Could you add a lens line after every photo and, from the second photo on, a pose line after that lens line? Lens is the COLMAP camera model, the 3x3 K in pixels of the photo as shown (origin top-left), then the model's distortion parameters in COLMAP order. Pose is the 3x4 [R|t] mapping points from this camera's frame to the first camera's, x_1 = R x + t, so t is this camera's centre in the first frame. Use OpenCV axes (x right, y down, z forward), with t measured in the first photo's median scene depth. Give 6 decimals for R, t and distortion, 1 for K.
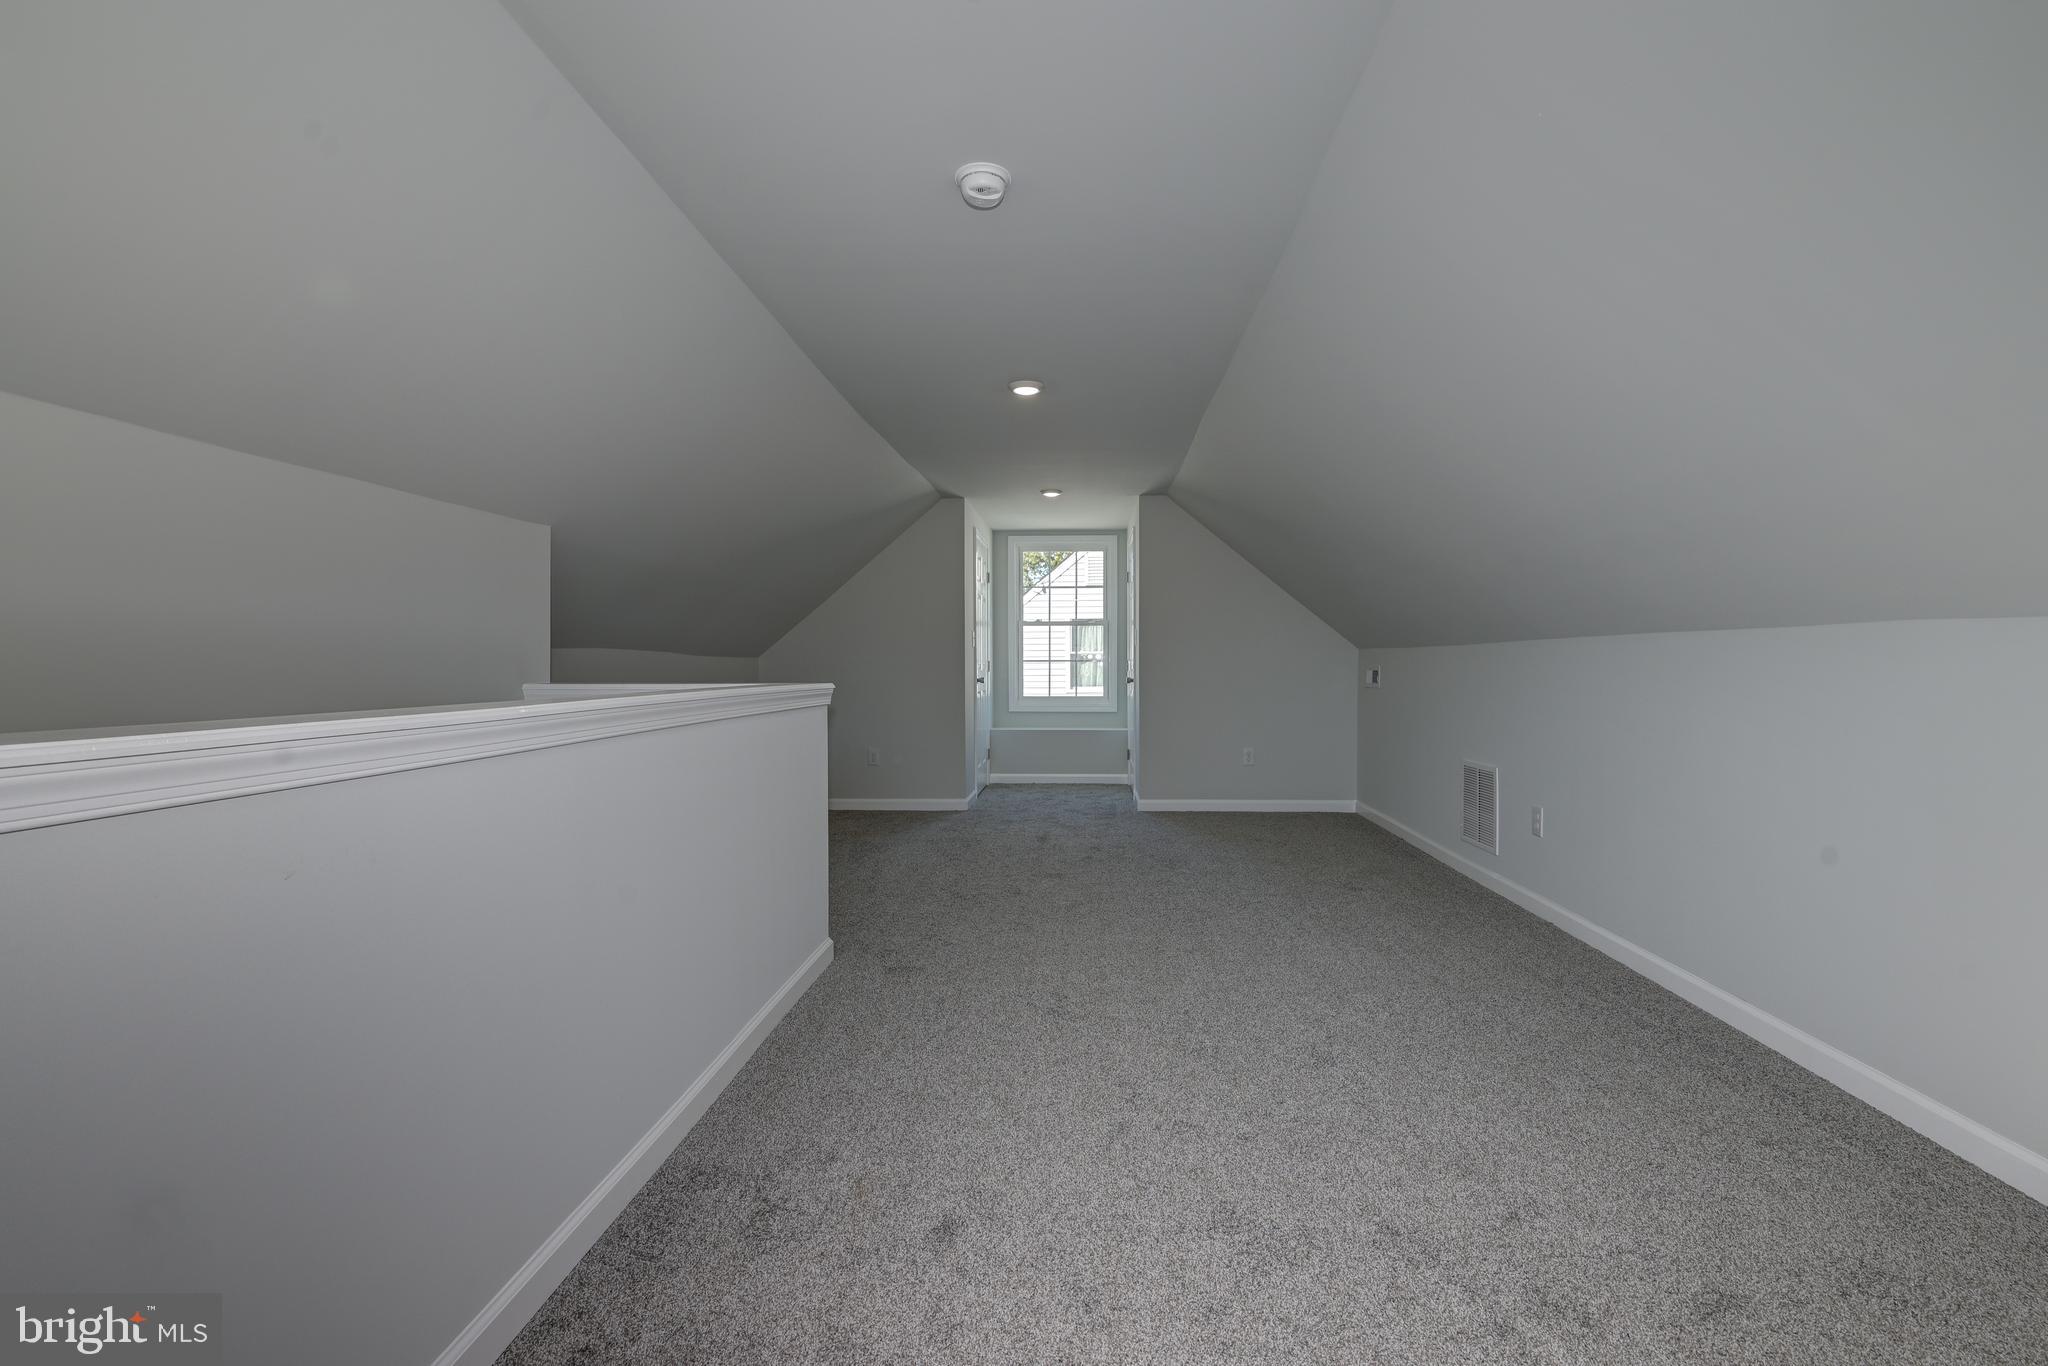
lens RADIAL K [[920.8, 0, 1028.5], [0, 920.8, 688.4], [0, 0, 1]] dist [0.004790, 0.000204]
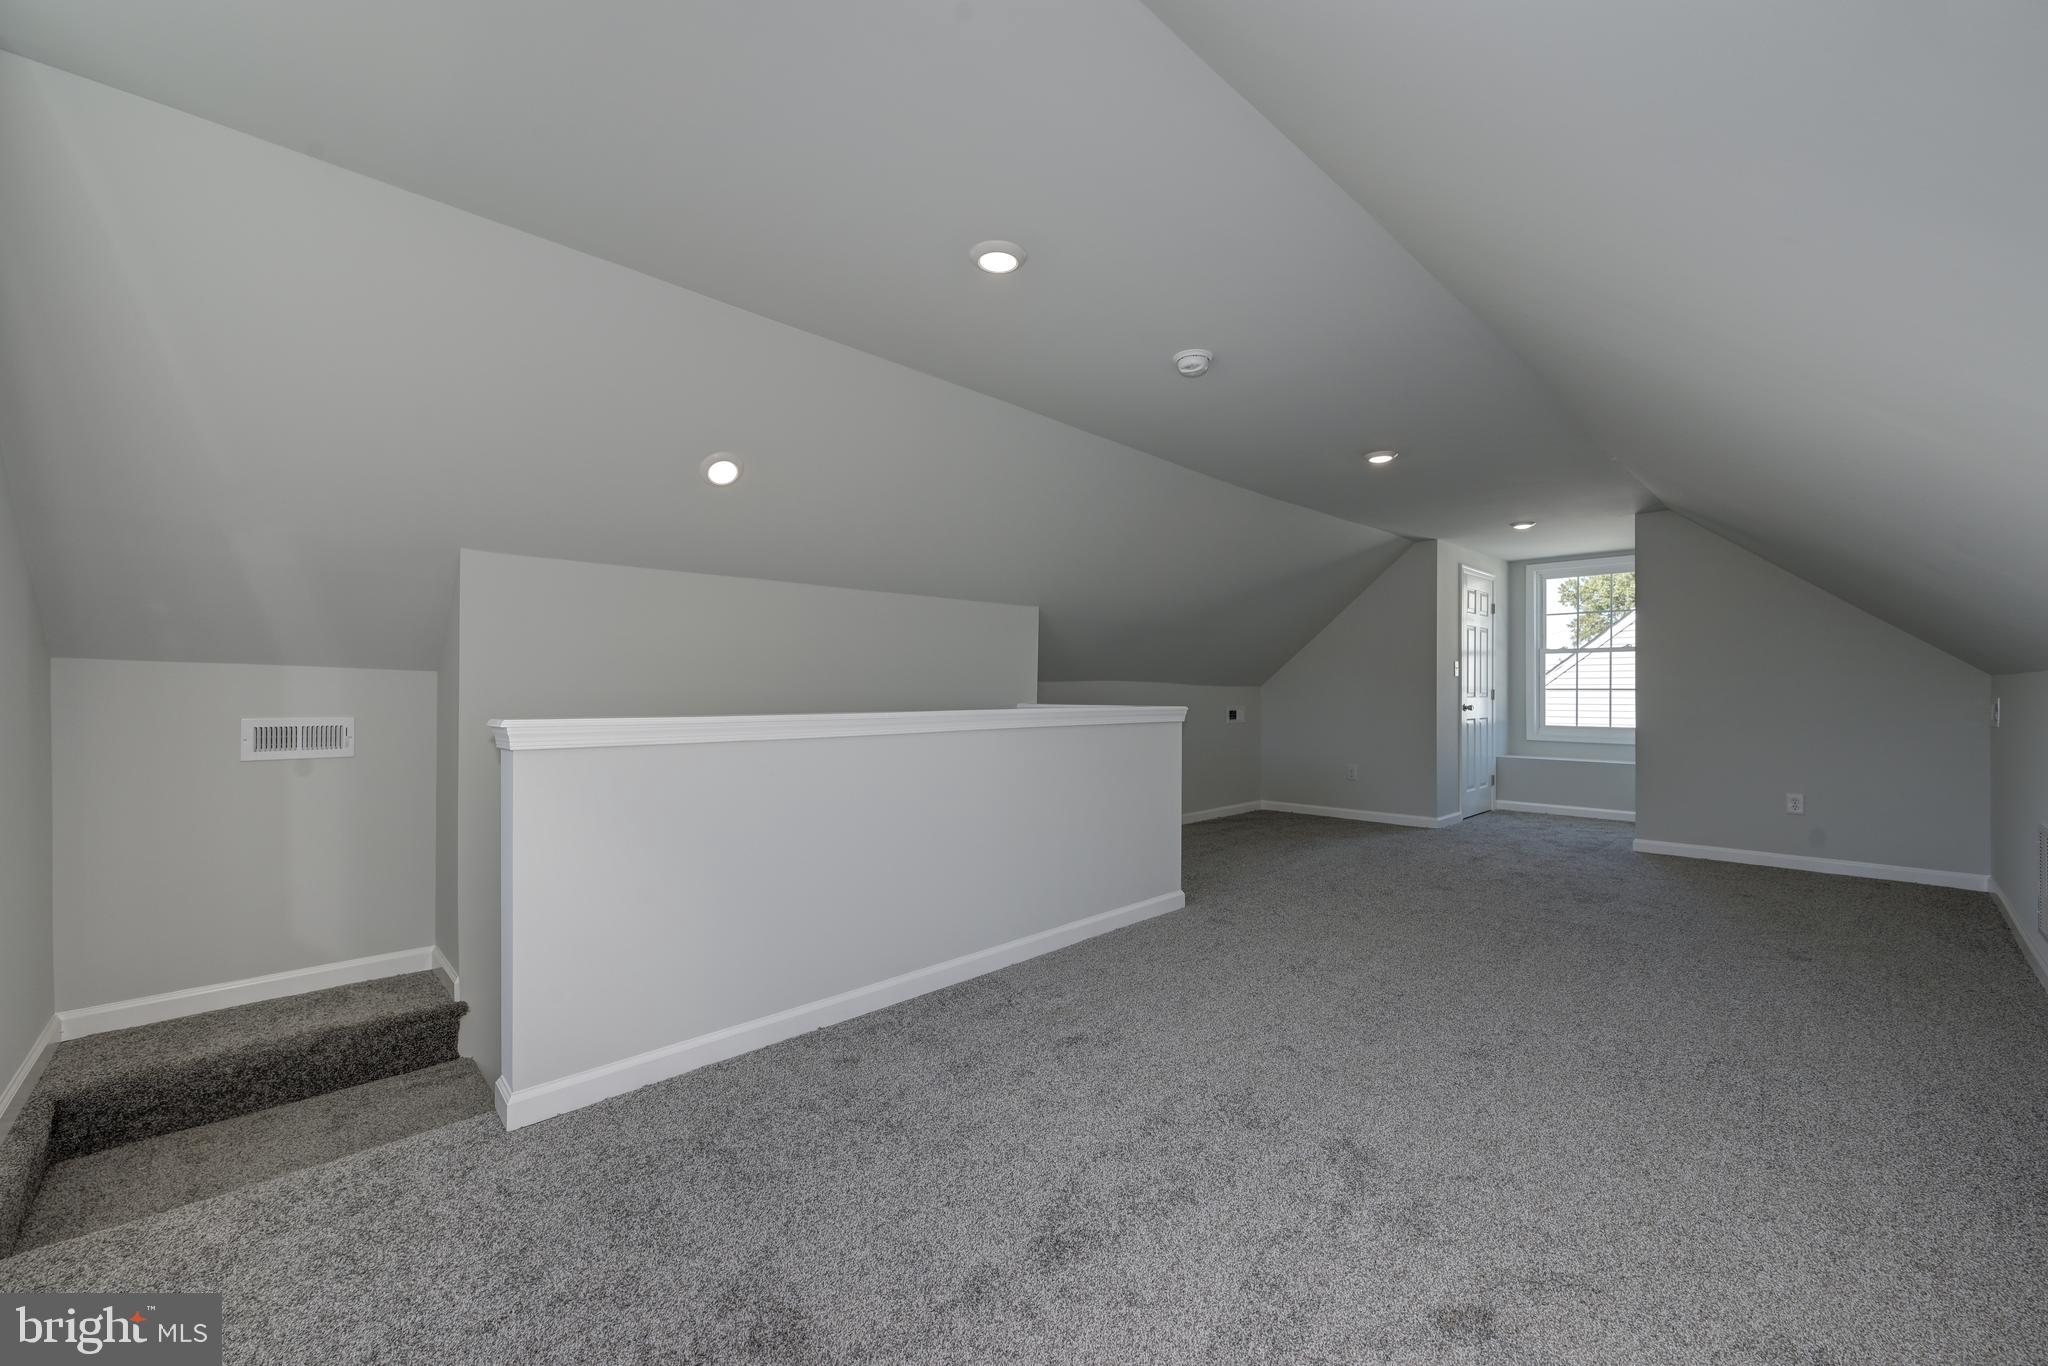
lens RADIAL K [[833.3, 0, 1024.7], [0, 833.3, 683.5], [0, 0, 1]] dist [0.003113, 0.001320]
pose [[0.735758, -0.000898, -0.677244, 0.274991], [-0.022516, 0.999414, -0.025787, -0.000897], [0.676870, 0.034222, 0.735307, -0.053026]]
